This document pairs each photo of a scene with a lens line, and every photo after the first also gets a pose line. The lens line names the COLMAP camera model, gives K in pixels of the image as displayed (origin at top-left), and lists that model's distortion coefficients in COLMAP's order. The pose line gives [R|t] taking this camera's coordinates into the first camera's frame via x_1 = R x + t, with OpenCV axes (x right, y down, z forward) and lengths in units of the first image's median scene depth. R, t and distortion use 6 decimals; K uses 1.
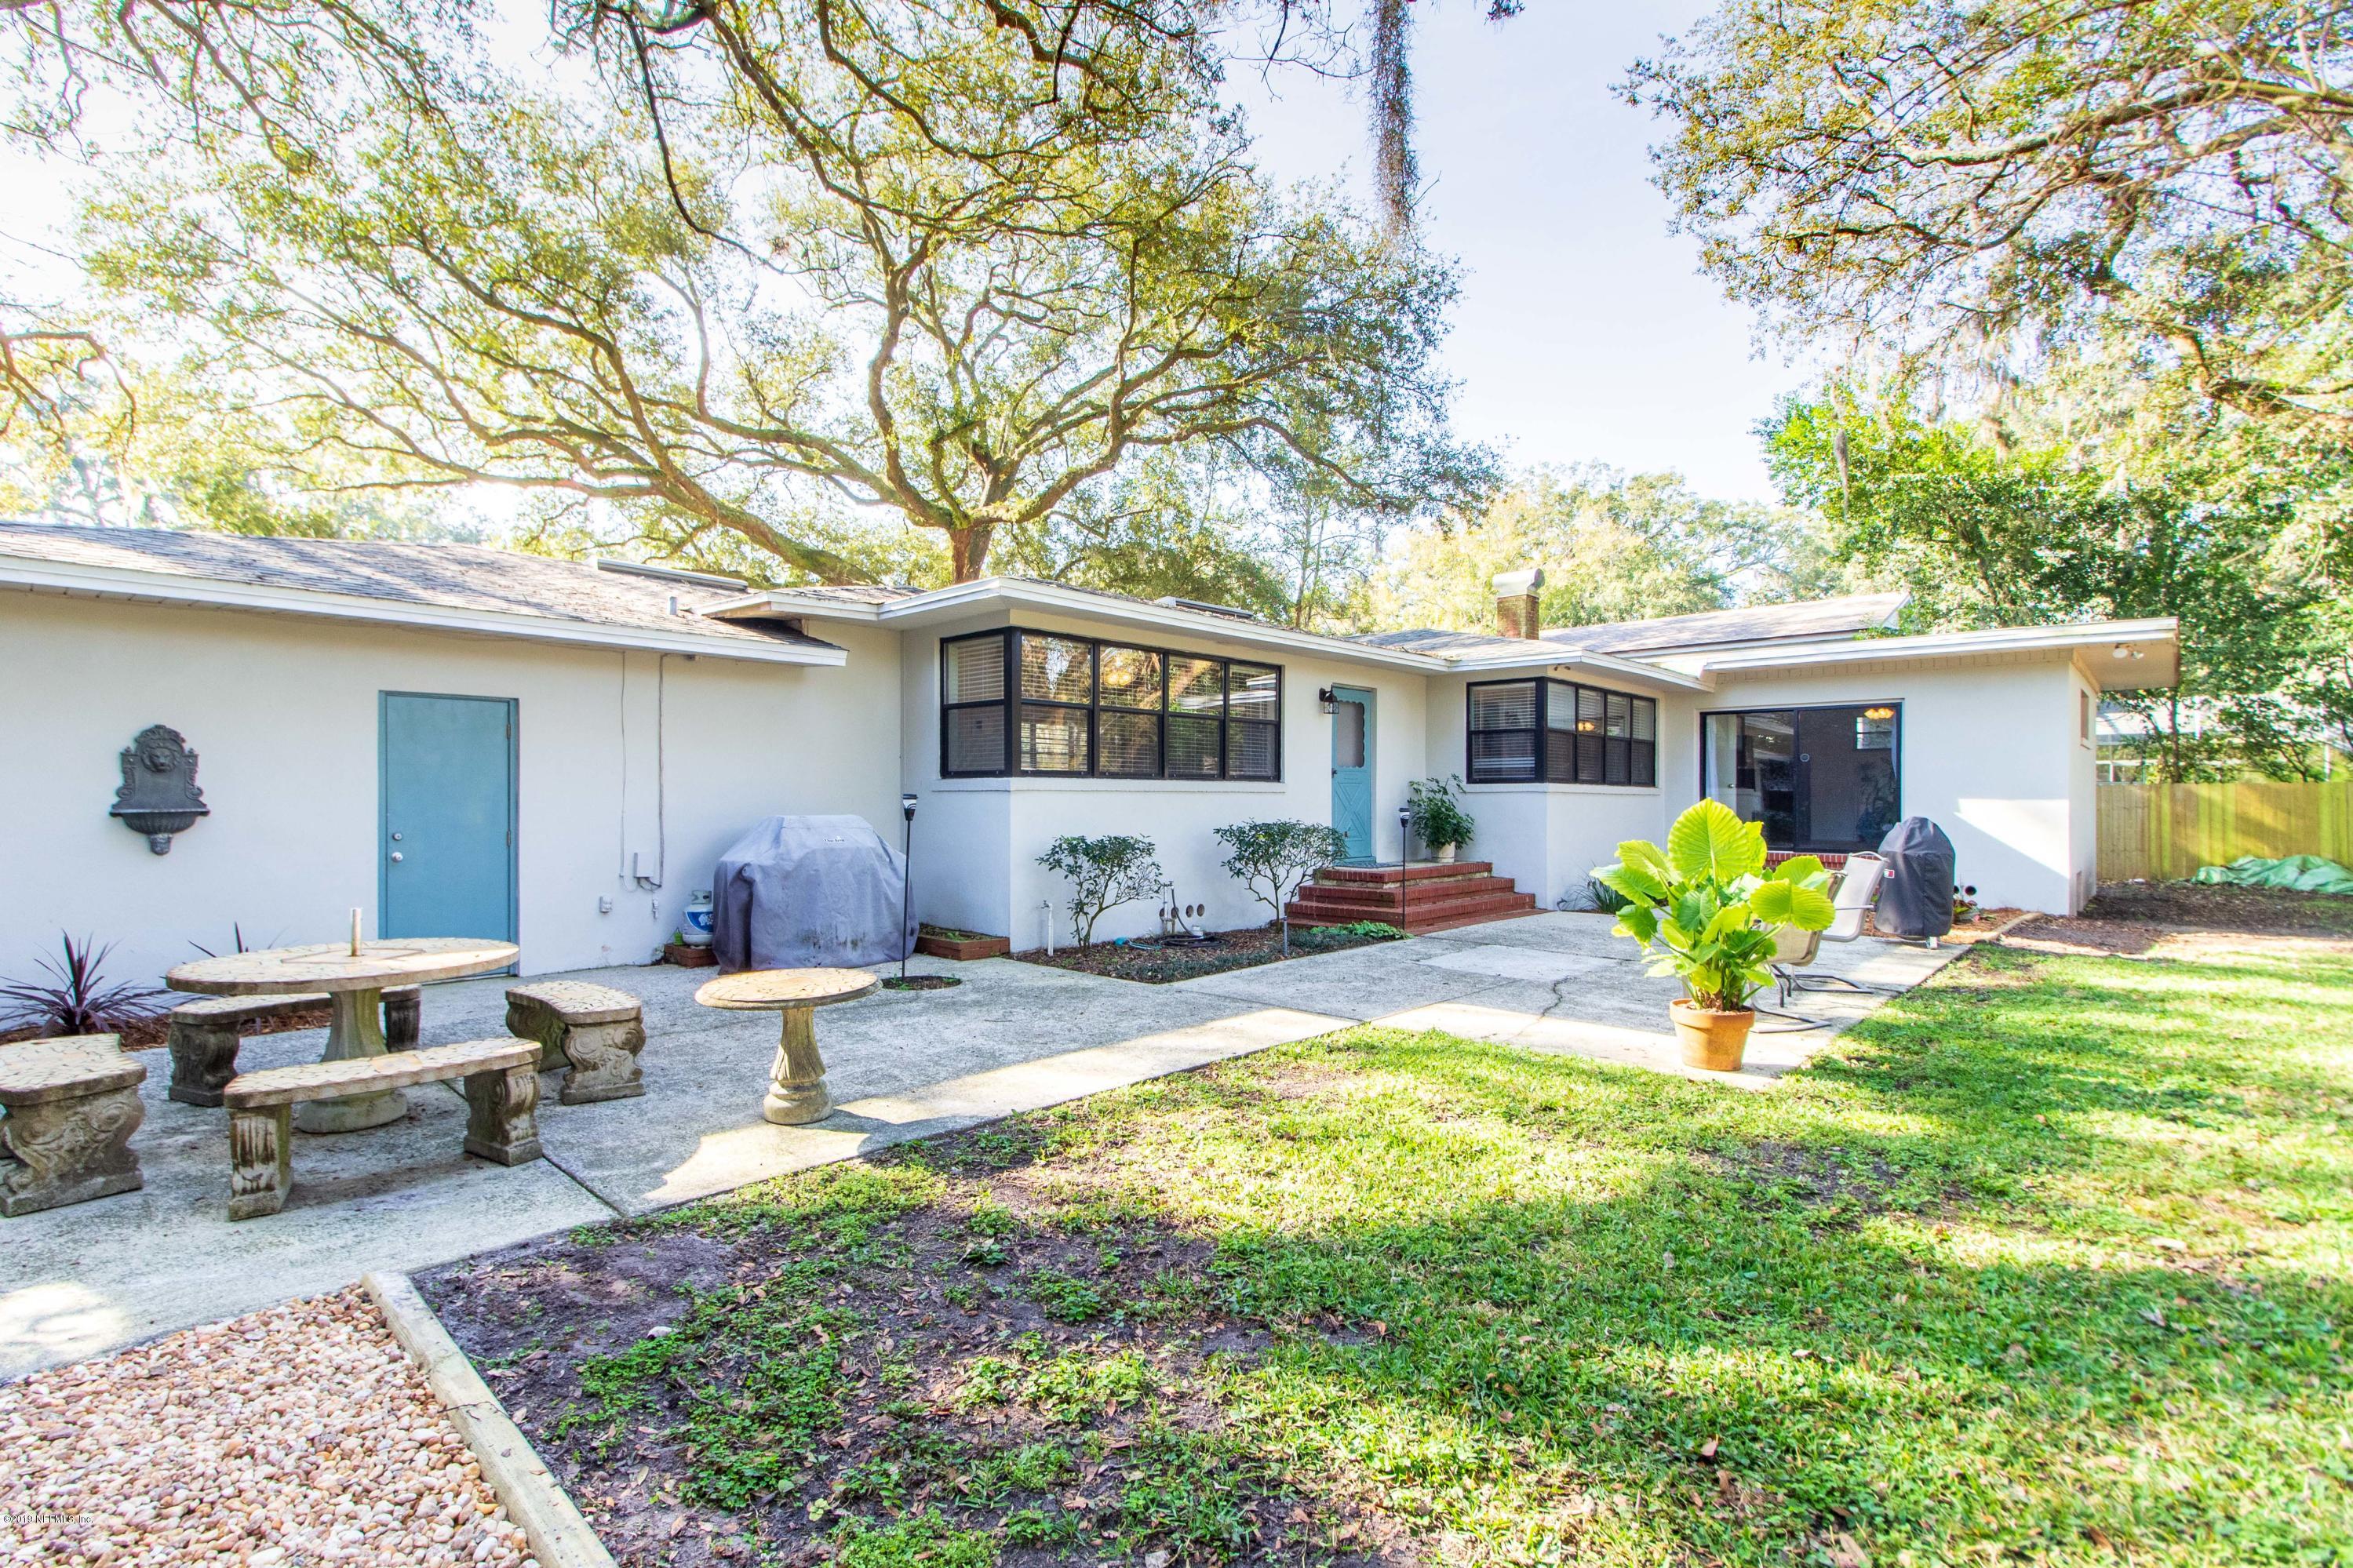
lens RADIAL K [[1087.3, 0, 1192.1], [0, 1087.3, 793.8], [0, 0, 1]] dist [0.003976, 0.000527]
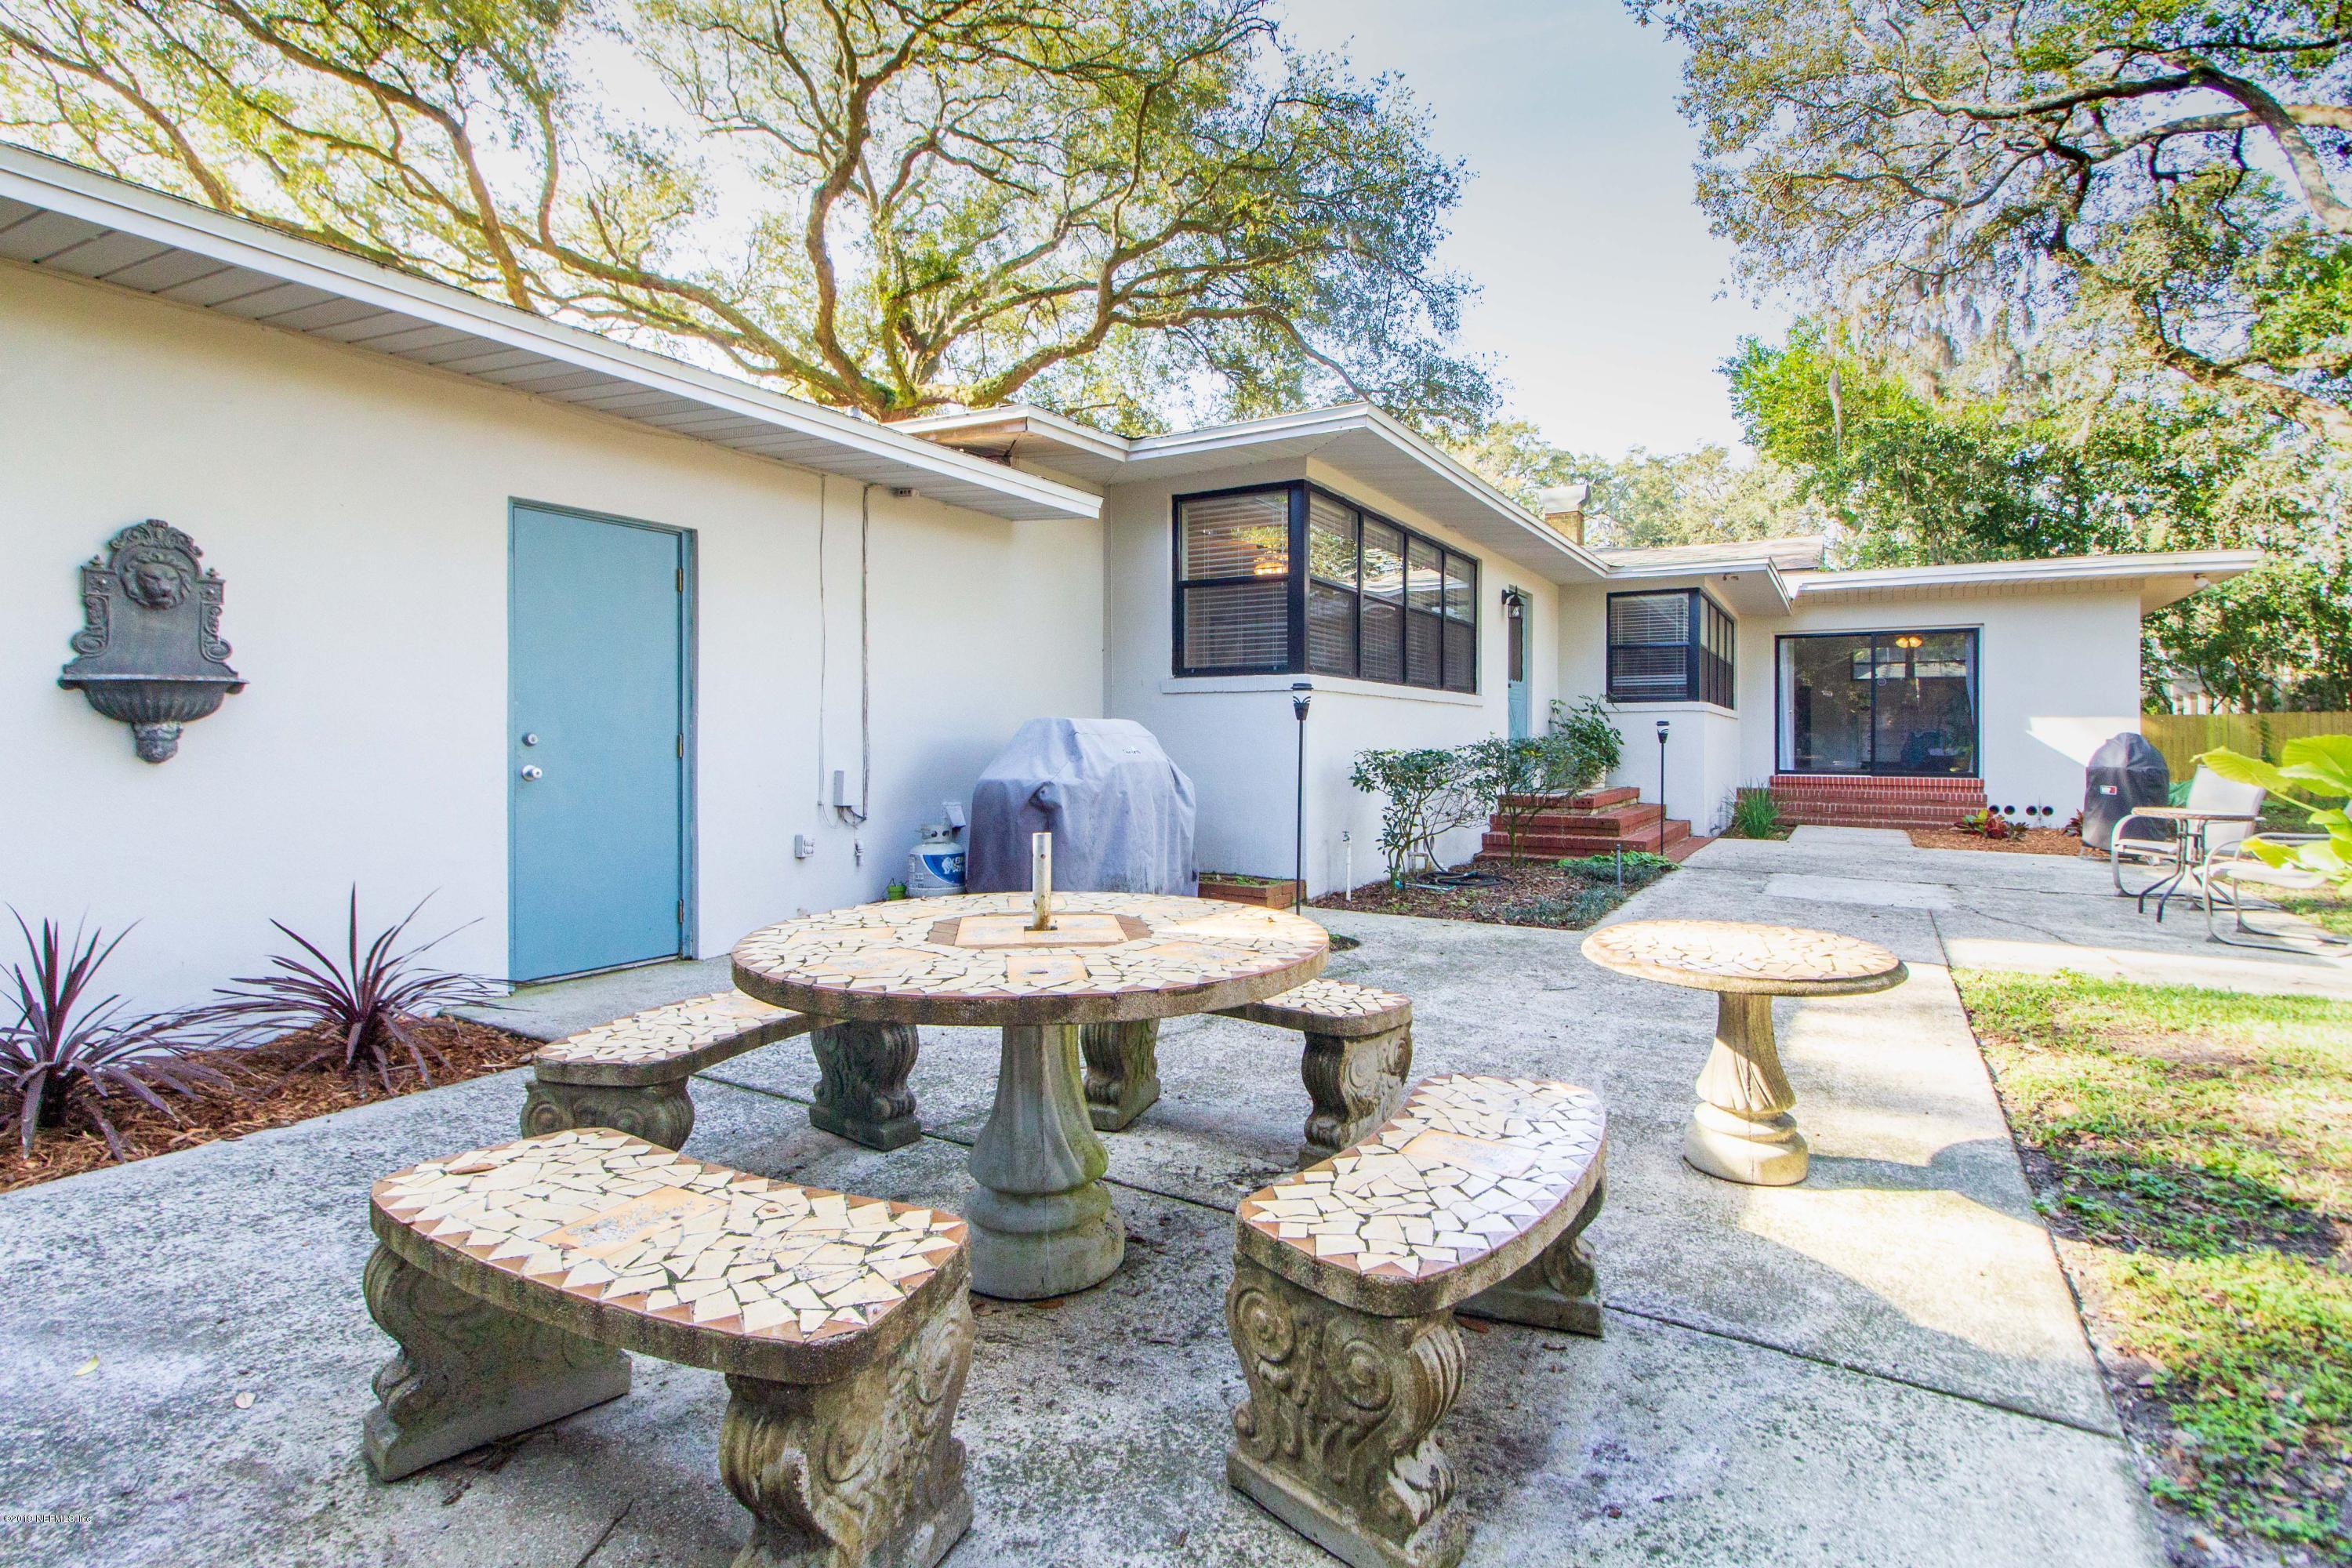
lens RADIAL K [[1087.0, 0, 1191.2], [0, 1087.0, 742.6], [0, 0, 1]] dist [0.003976, 0.000527]
pose [[0.969547, 0.001701, 0.244899, -0.295735], [-0.002302, 0.999995, 0.002166, 0.022304], [-0.244894, -0.002664, 0.969546, 0.179946]]
